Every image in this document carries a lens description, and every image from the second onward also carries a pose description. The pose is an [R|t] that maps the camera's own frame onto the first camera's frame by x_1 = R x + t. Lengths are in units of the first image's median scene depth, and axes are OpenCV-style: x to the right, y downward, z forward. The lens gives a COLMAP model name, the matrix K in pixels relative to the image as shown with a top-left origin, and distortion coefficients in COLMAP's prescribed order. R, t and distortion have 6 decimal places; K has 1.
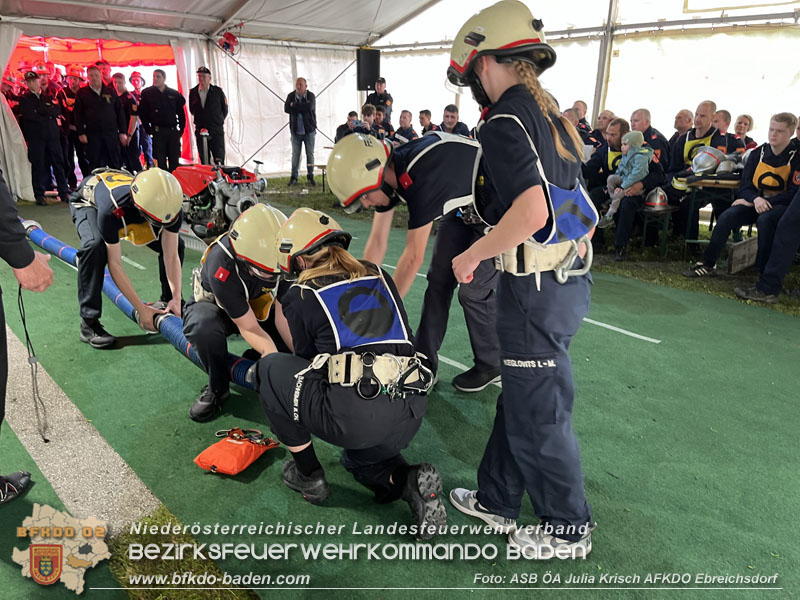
lens RADIAL K [[595.5, 0, 394.9], [0, 595.5, 305.6], [0, 0, 1]] dist [0.087269, -0.113359]
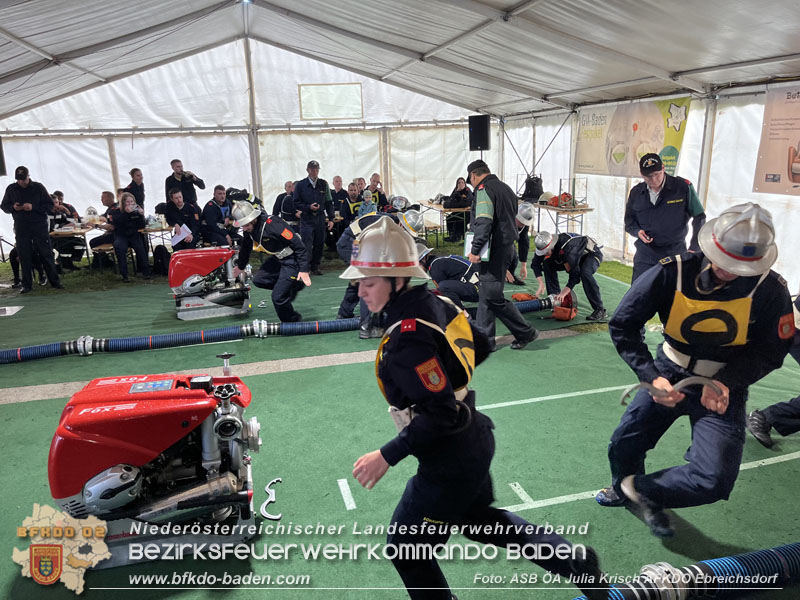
lens RADIAL K [[597.5, 0, 398.9], [0, 597.5, 294.4], [0, 0, 1]] dist [0.065440, -0.078439]
pose [[0.465674, -0.248984, 0.849208, -0.785711], [0.317920, 0.942611, 0.102034, -0.099984], [-0.825878, 0.222466, 0.518107, 0.025284]]
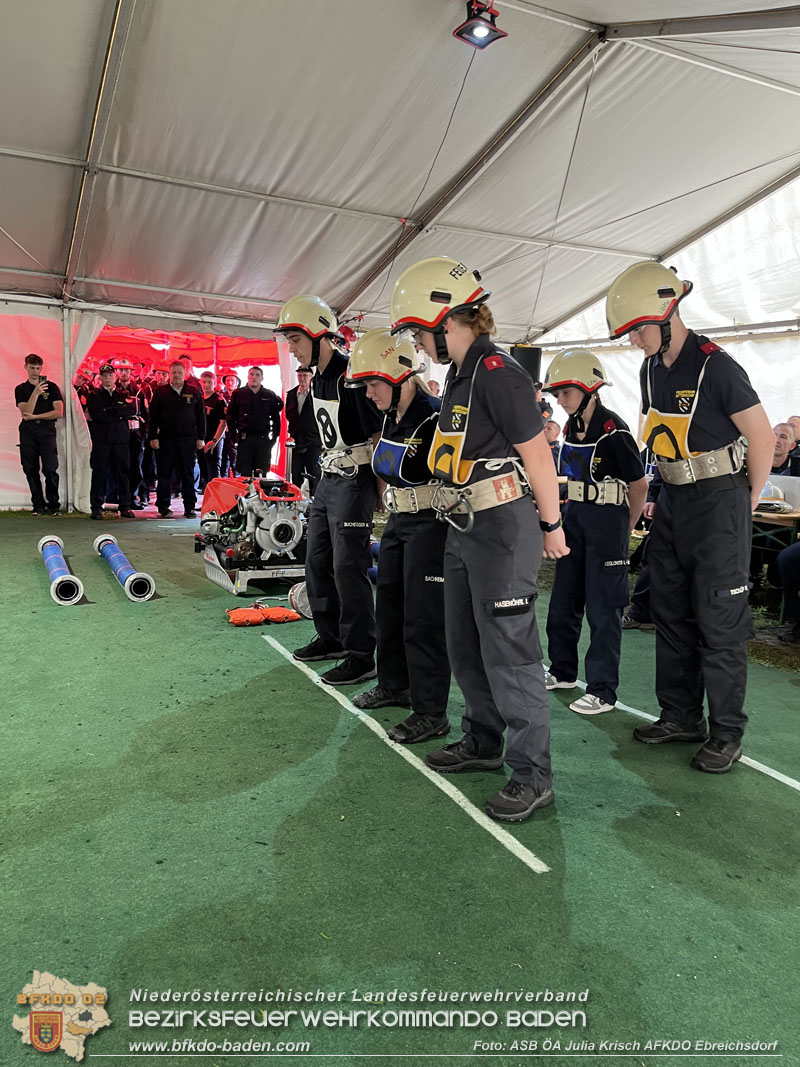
lens RADIAL K [[796.1, 0, 400.0], [0, 796.1, 533.5], [0, 0, 1]] dist [0.085732, -0.119822]
pose [[0.965087, 0.065994, -0.253480, 0.094831], [-0.111440, 0.979236, -0.169345, -0.006466], [0.237041, 0.191680, 0.952402, 0.053321]]
